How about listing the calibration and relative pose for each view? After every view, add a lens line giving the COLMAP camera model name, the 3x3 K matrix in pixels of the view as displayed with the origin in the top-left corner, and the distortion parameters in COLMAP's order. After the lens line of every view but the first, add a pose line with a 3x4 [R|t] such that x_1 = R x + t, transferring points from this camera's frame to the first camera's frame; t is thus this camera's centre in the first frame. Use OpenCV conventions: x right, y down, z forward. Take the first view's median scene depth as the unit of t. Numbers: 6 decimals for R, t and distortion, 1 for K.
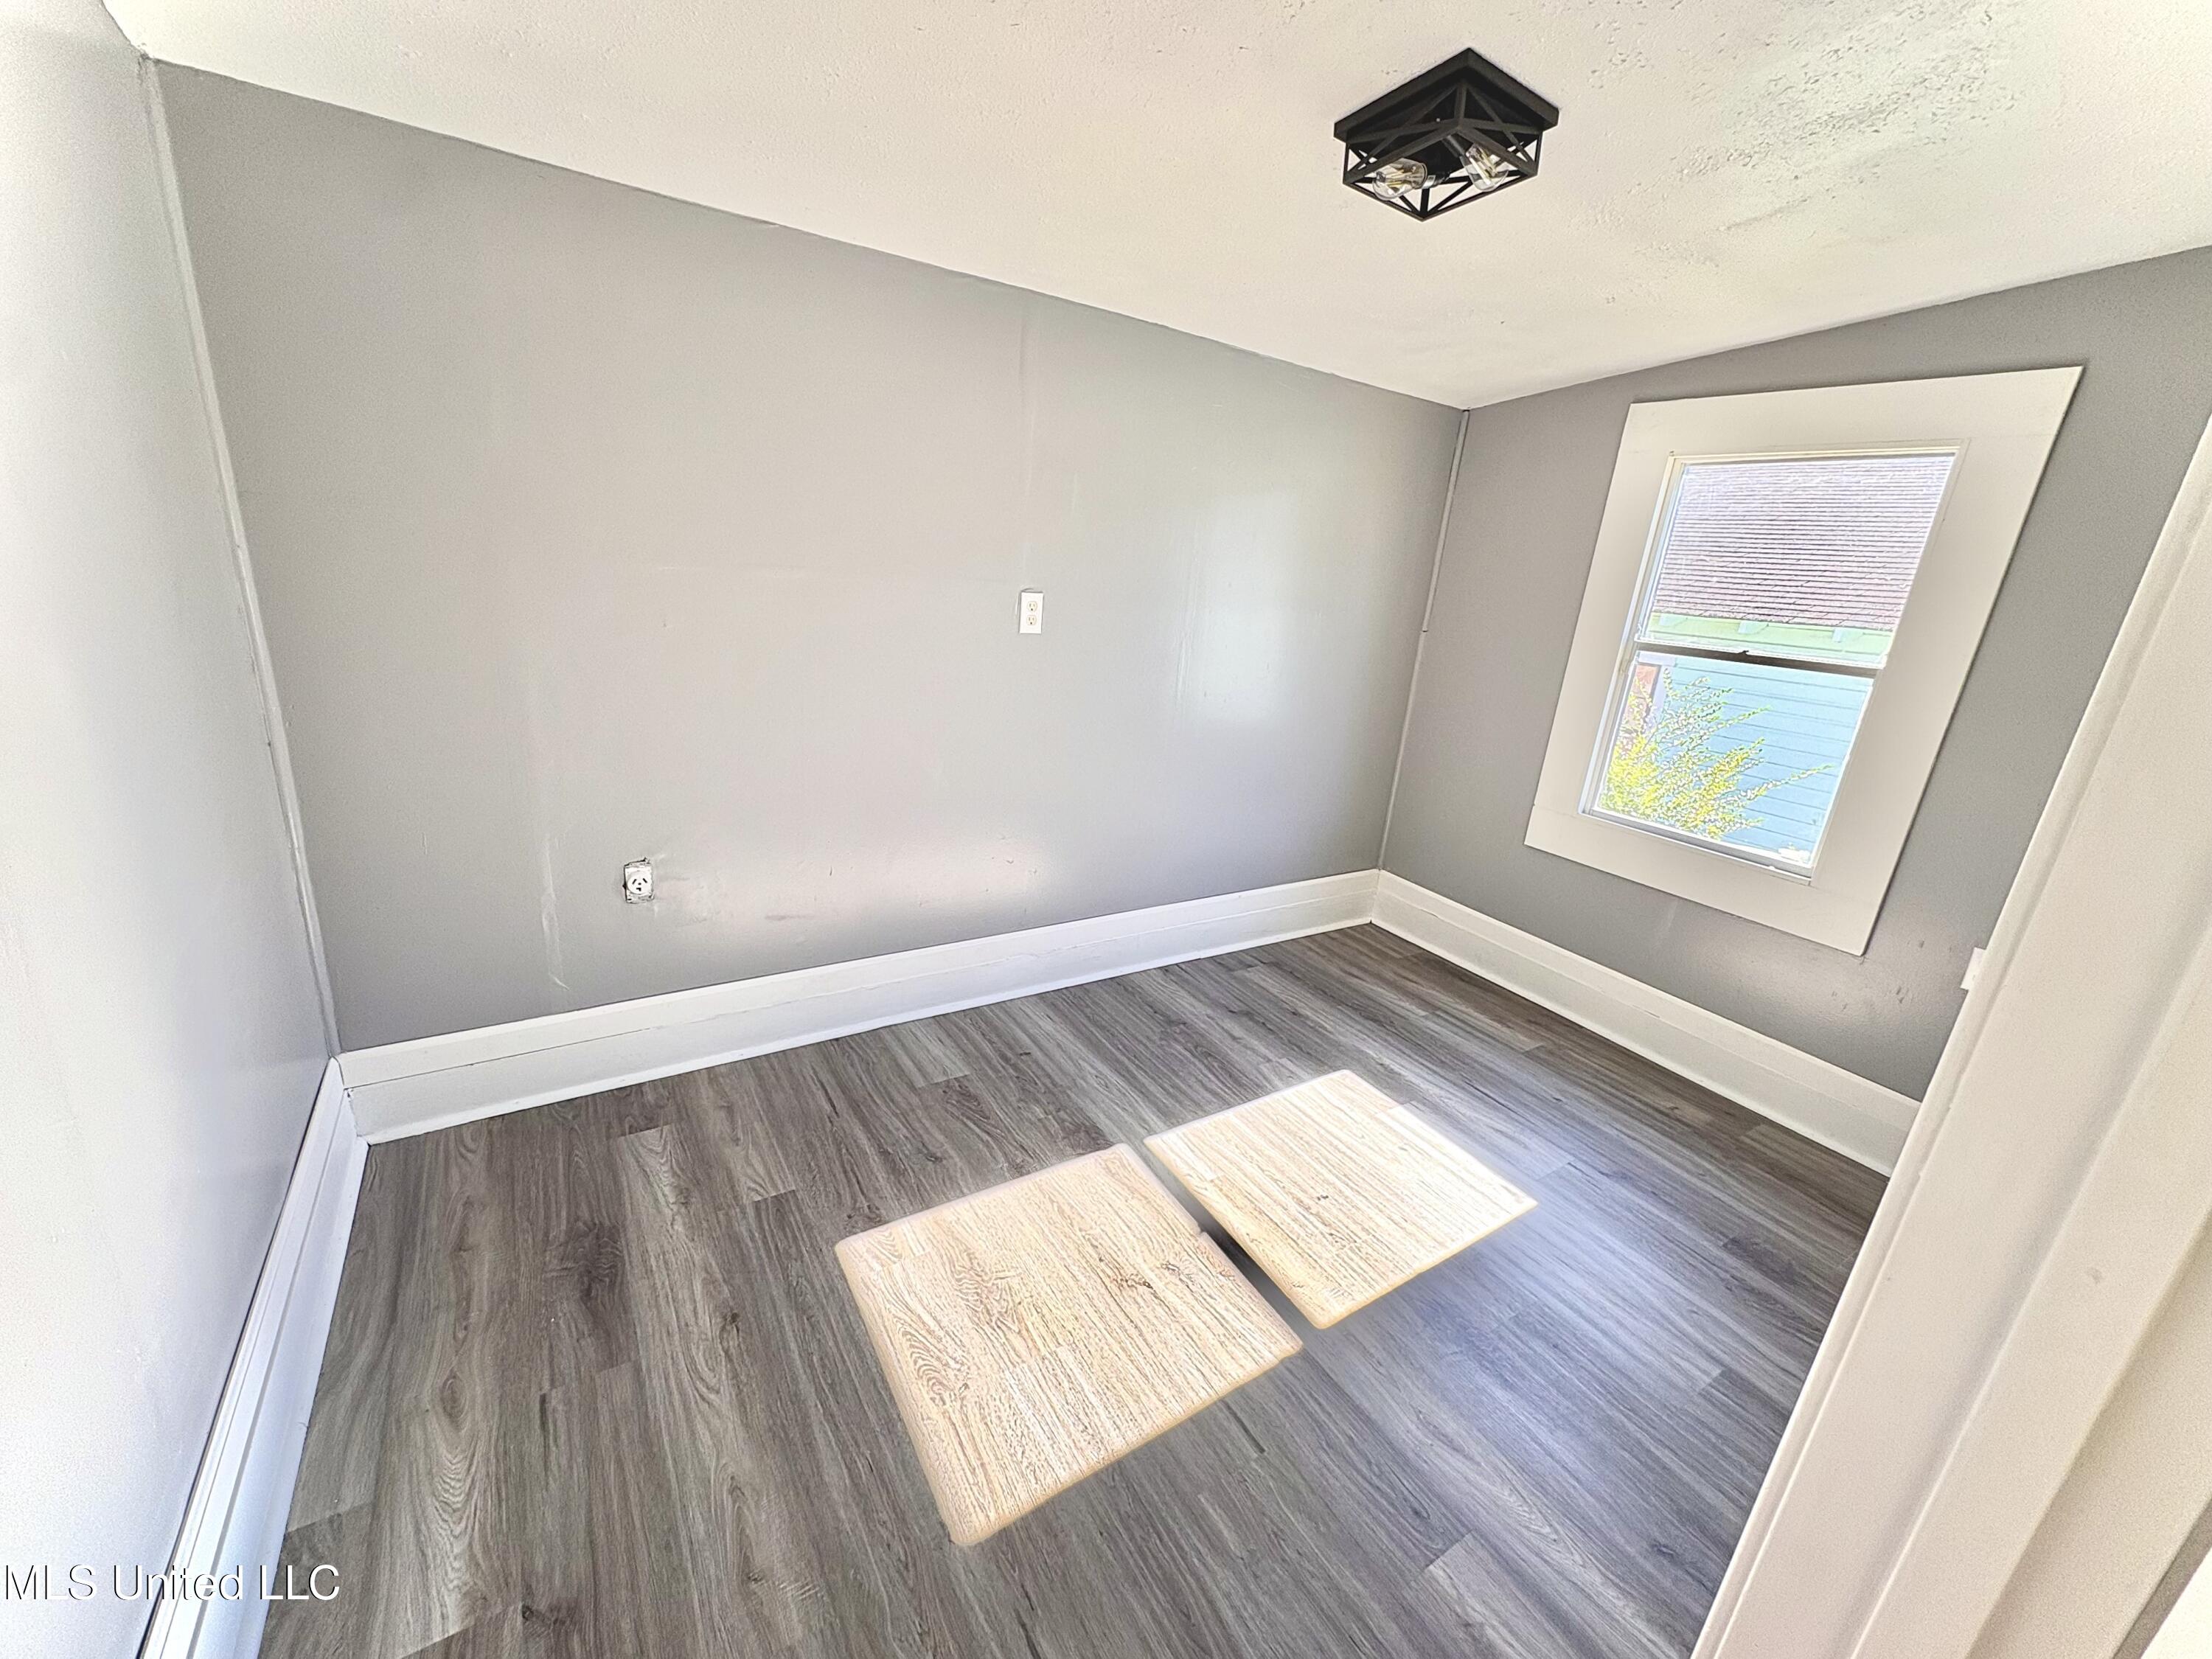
lens RADIAL K [[880.7, 0, 1101.9], [0, 880.7, 828.9], [0, 0, 1]] dist [0.002383, 0.000059]
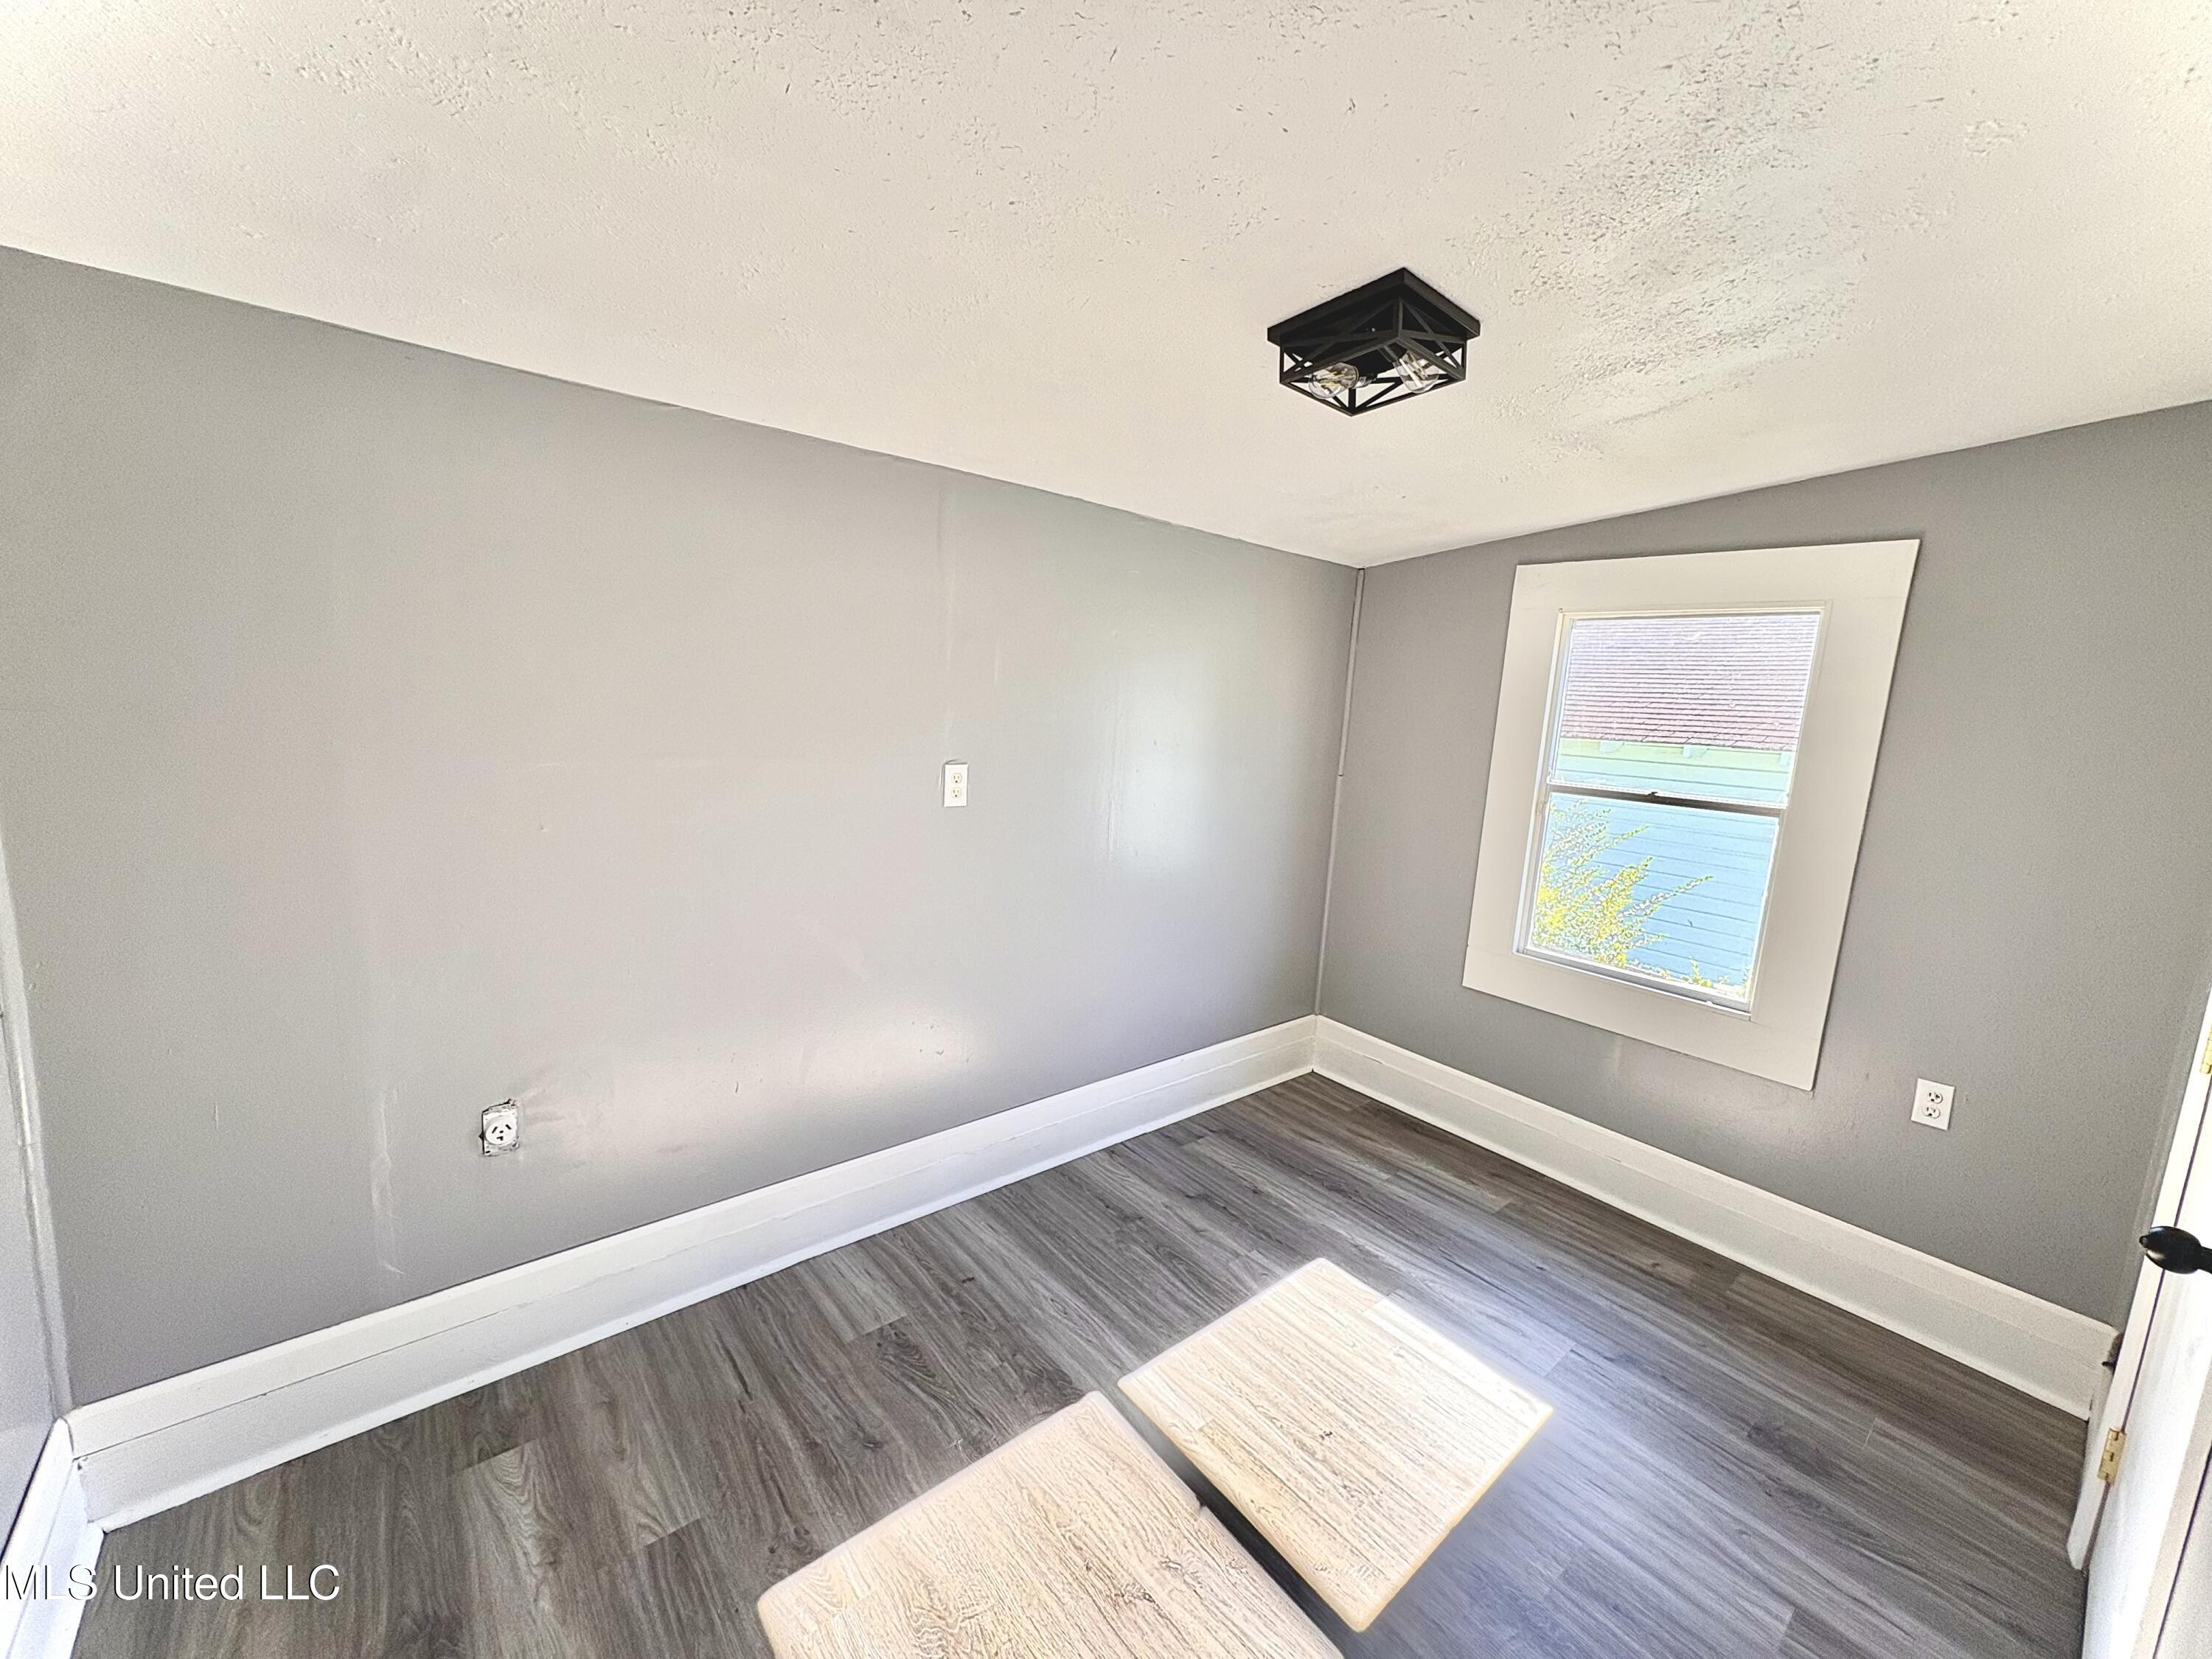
lens RADIAL K [[880.7, 0, 1101.9], [0, 880.7, 828.9], [0, 0, 1]] dist [0.002383, 0.000059]
pose [[0.991538, -0.046872, 0.121056, -0.046977], [0.062960, 0.989156, -0.132692, -0.072862], [-0.113523, 0.139190, 0.983737, 0.071537]]
